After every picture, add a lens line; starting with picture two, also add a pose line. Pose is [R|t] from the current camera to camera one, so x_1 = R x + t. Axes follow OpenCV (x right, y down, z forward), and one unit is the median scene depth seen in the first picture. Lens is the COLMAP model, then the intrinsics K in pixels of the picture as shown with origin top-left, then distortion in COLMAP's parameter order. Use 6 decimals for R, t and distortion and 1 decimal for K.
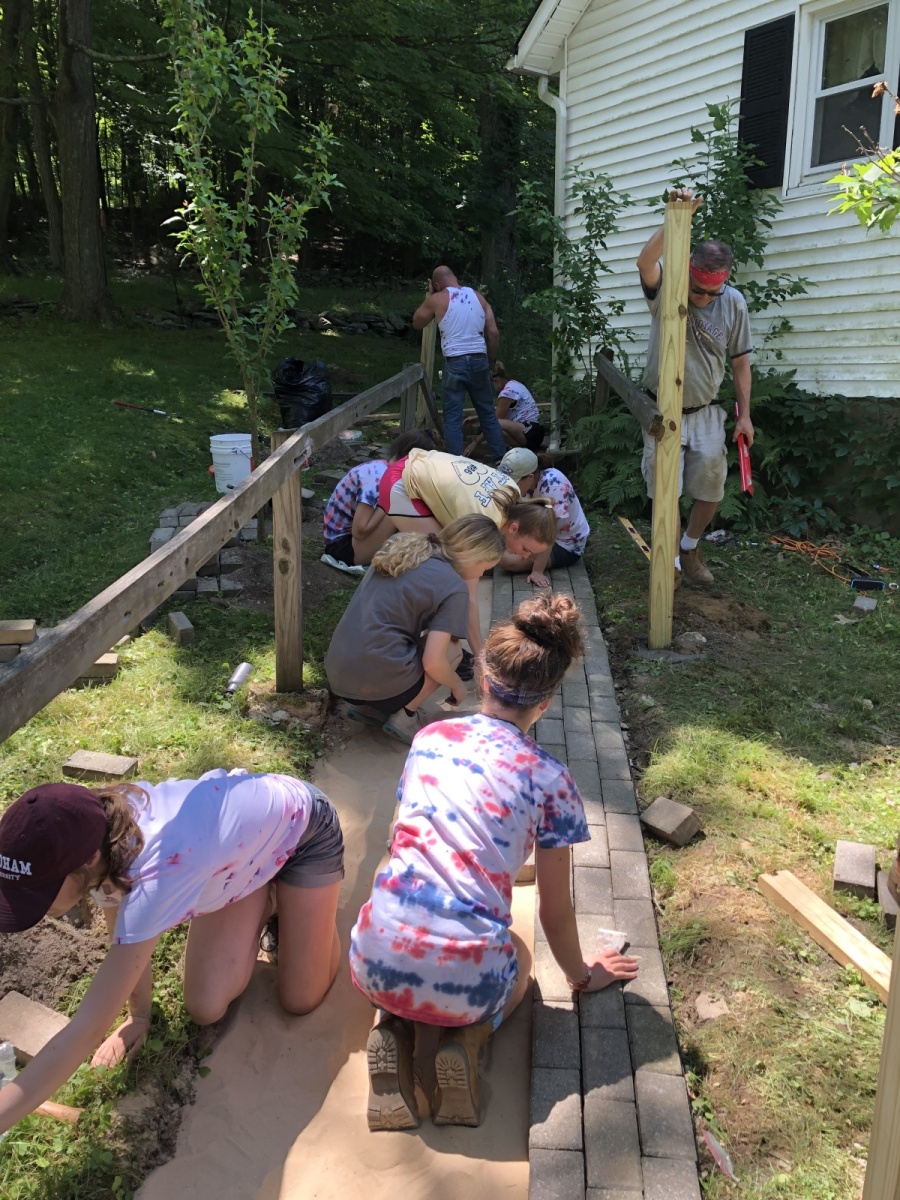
lens RADIAL K [[993.3, 0, 468.0], [0, 993.3, 597.6], [0, 0, 1]] dist [-0.005284, 0.066694]
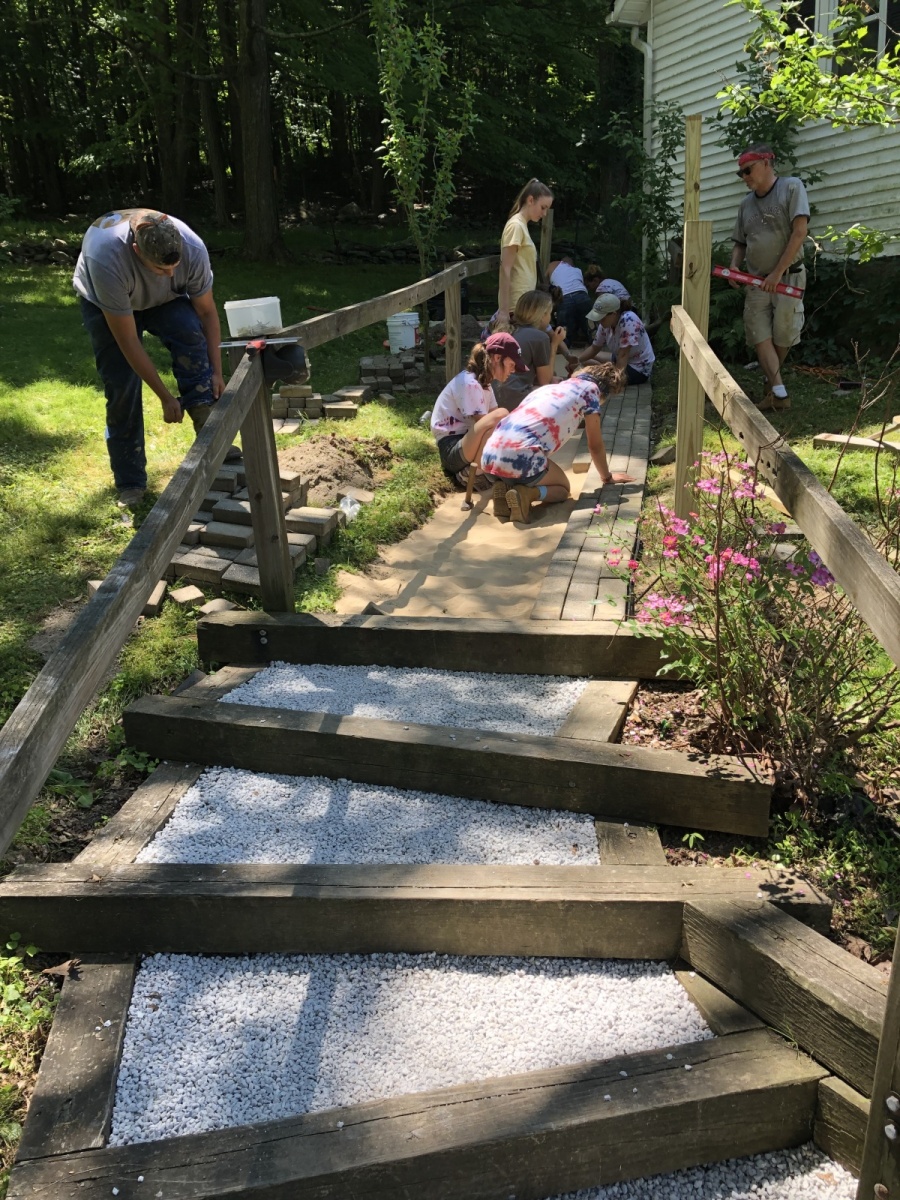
lens RADIAL K [[993.3, 0, 468.0], [0, 993.3, 597.6], [0, 0, 1]] dist [-0.005284, 0.066694]
pose [[0.991345, -0.004331, -0.131213, 0.038470], [0.010119, 0.999003, 0.043473, 0.189527], [0.130894, -0.044425, 0.990401, -0.417618]]
